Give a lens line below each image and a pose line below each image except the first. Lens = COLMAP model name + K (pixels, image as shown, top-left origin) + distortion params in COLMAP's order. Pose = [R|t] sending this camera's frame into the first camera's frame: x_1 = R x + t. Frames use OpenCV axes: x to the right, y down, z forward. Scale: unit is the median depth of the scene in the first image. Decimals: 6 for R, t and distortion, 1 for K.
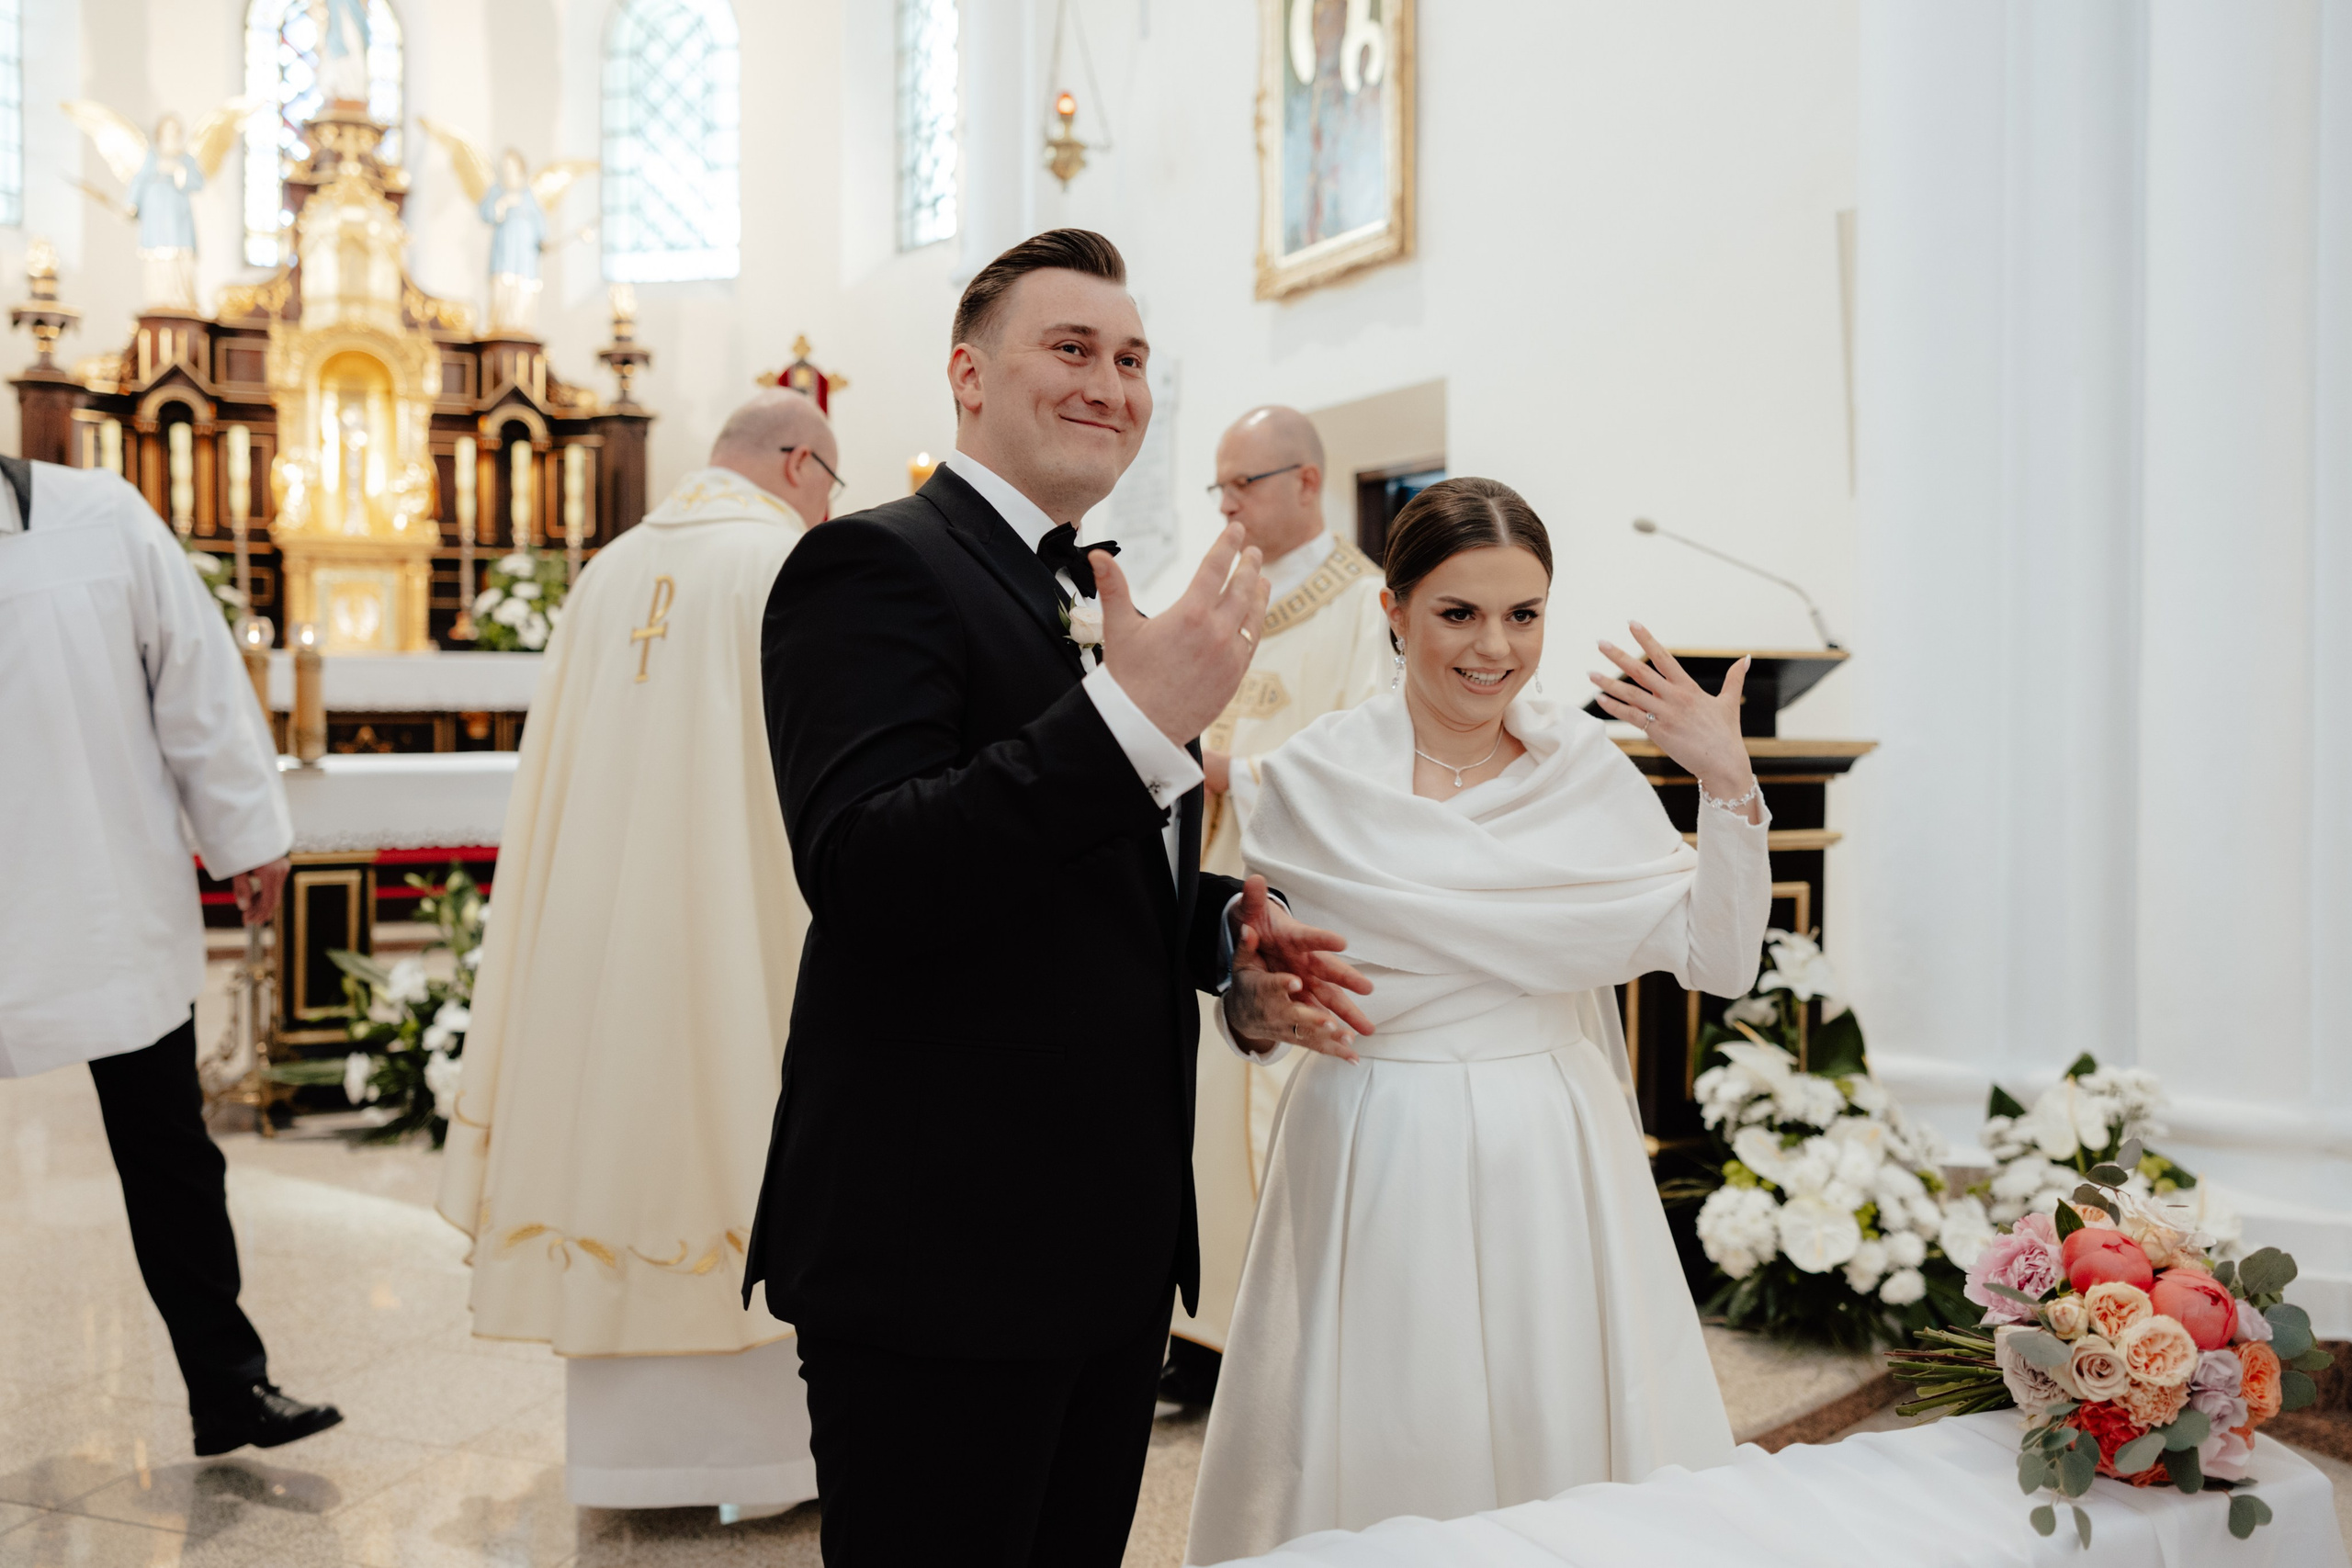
lens RADIAL K [[2018.6, 0, 1180.4], [0, 2018.6, 723.5], [0, 0, 1]] dist [-0.033938, 0.000016]
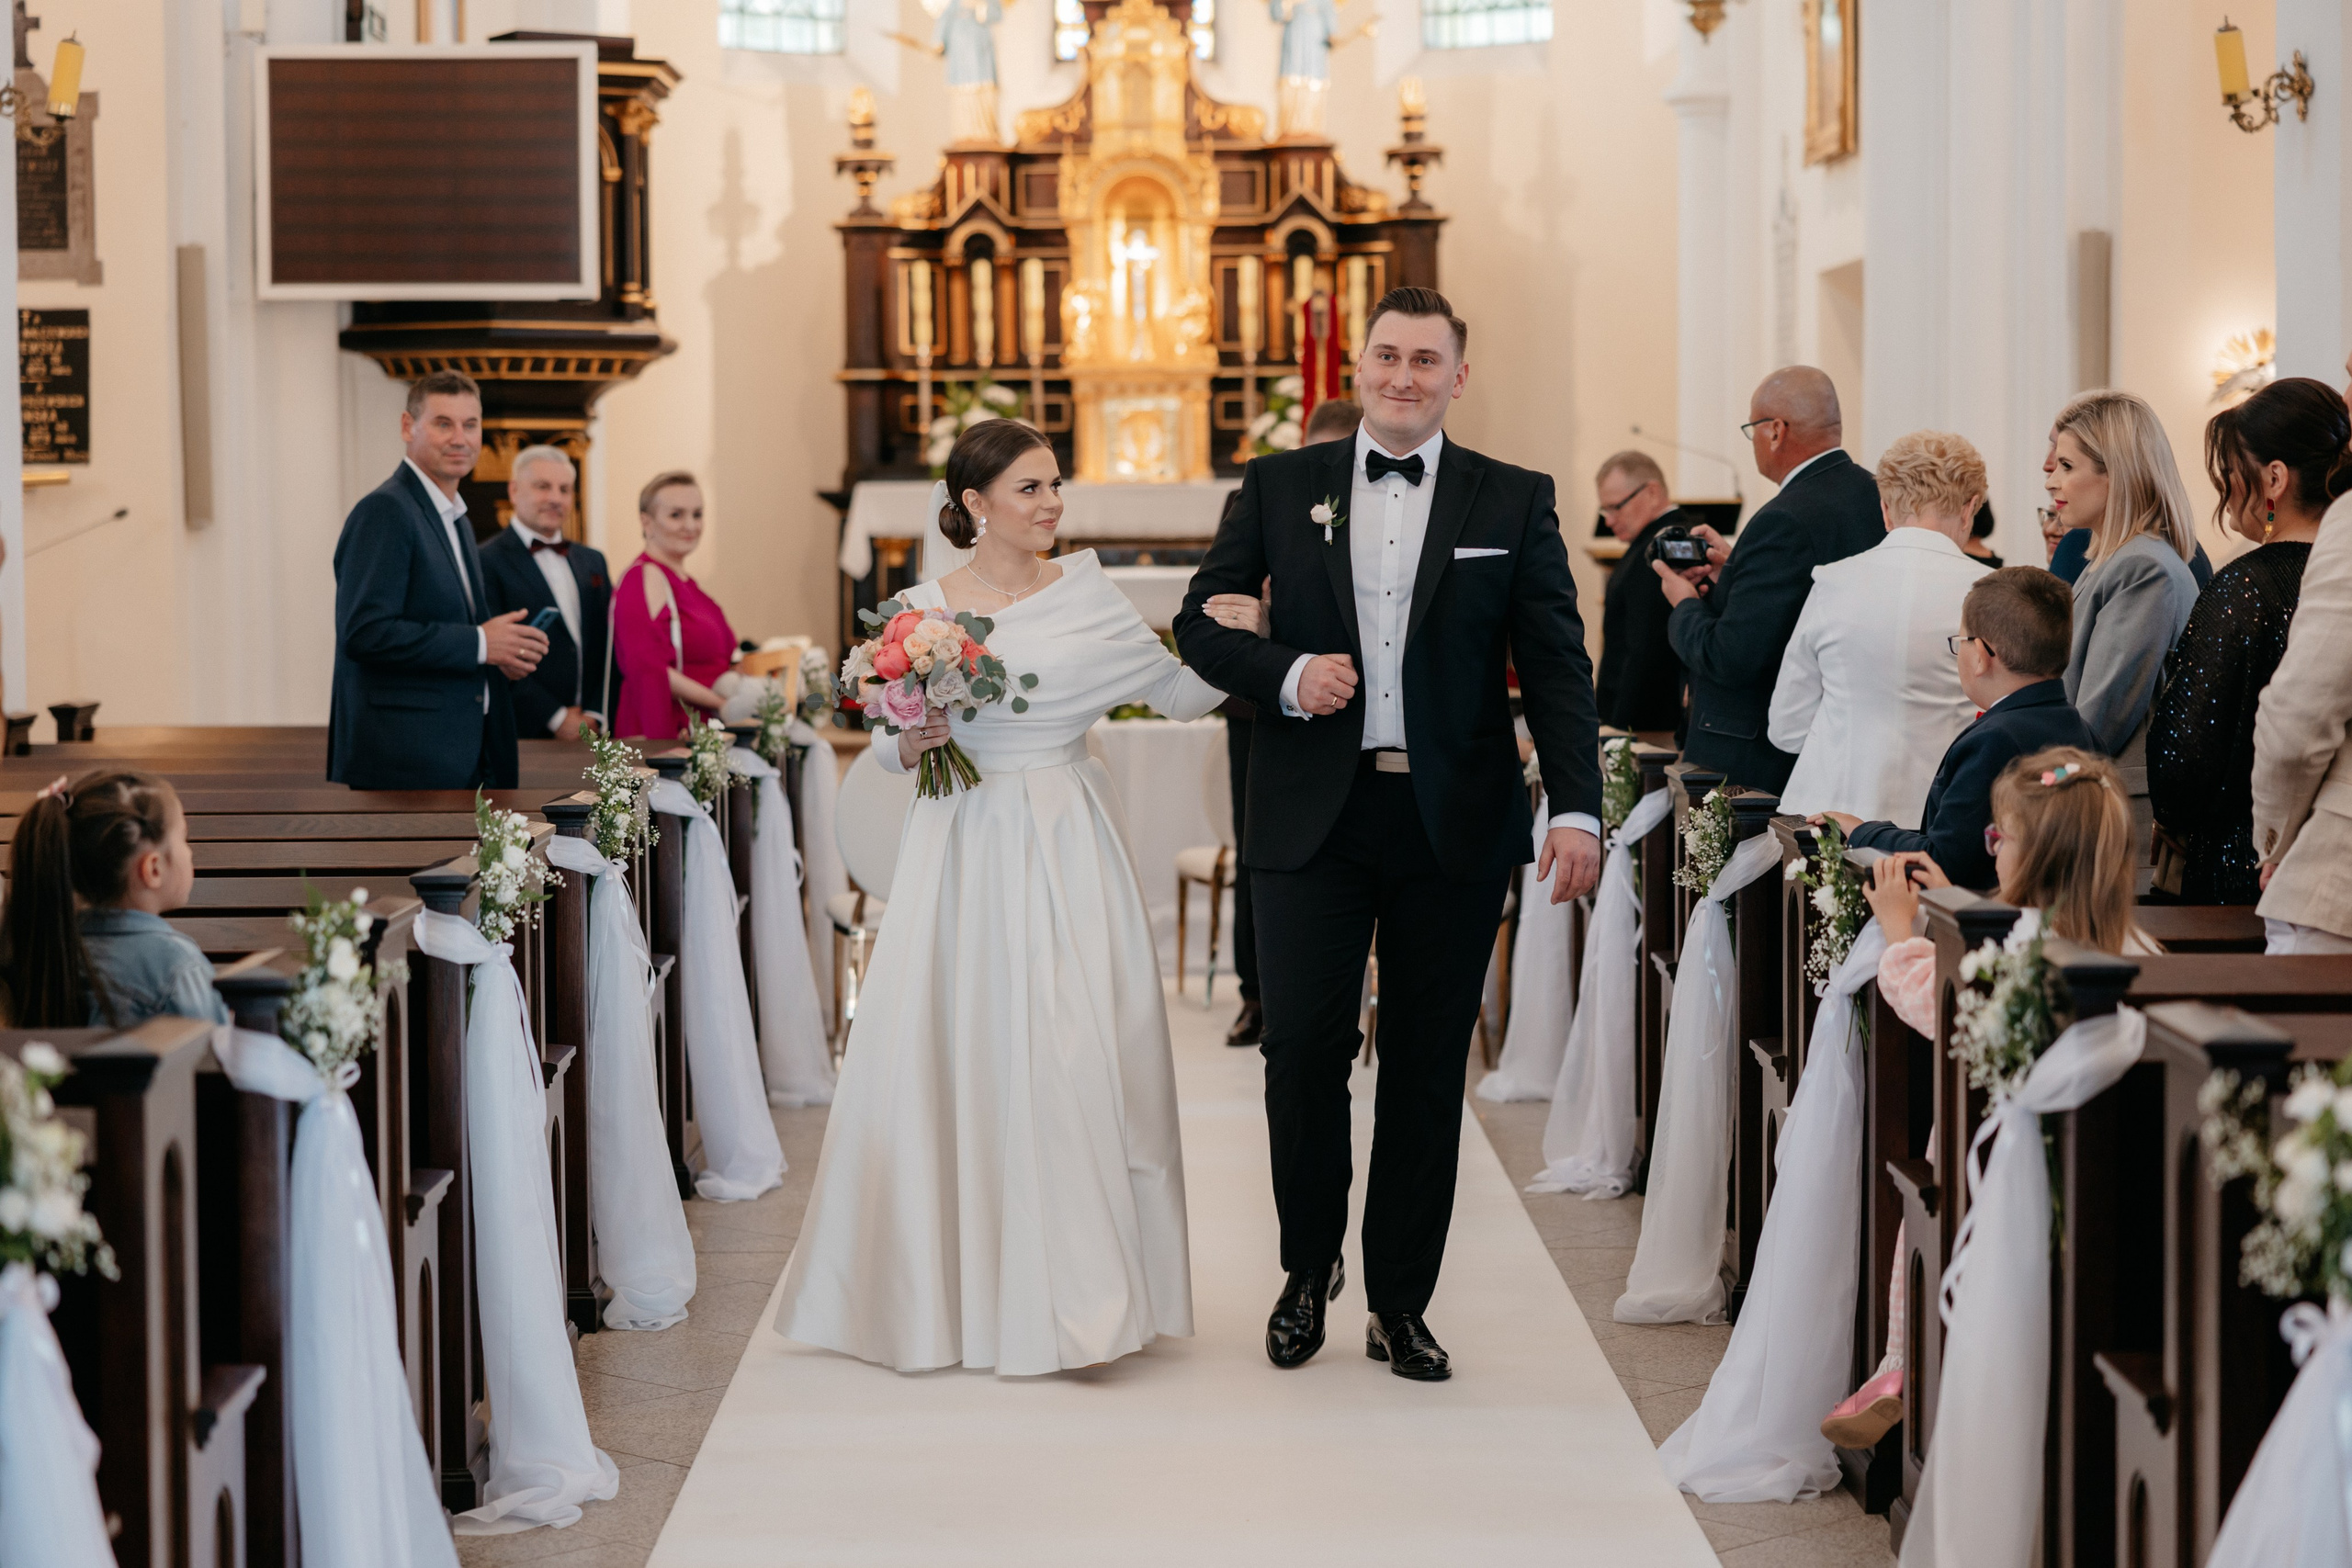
lens RADIAL K [[4736.3, 0, 1176.2], [0, 4736.3, 784.1], [0, 0, 1]] dist [-0.060219, 0.000000]
pose [[0.894782, 0.021108, -0.446004, 0.663175], [0.001479, 0.998736, 0.050236, -0.001250], [0.446500, -0.045610, 0.893620, -1.113830]]
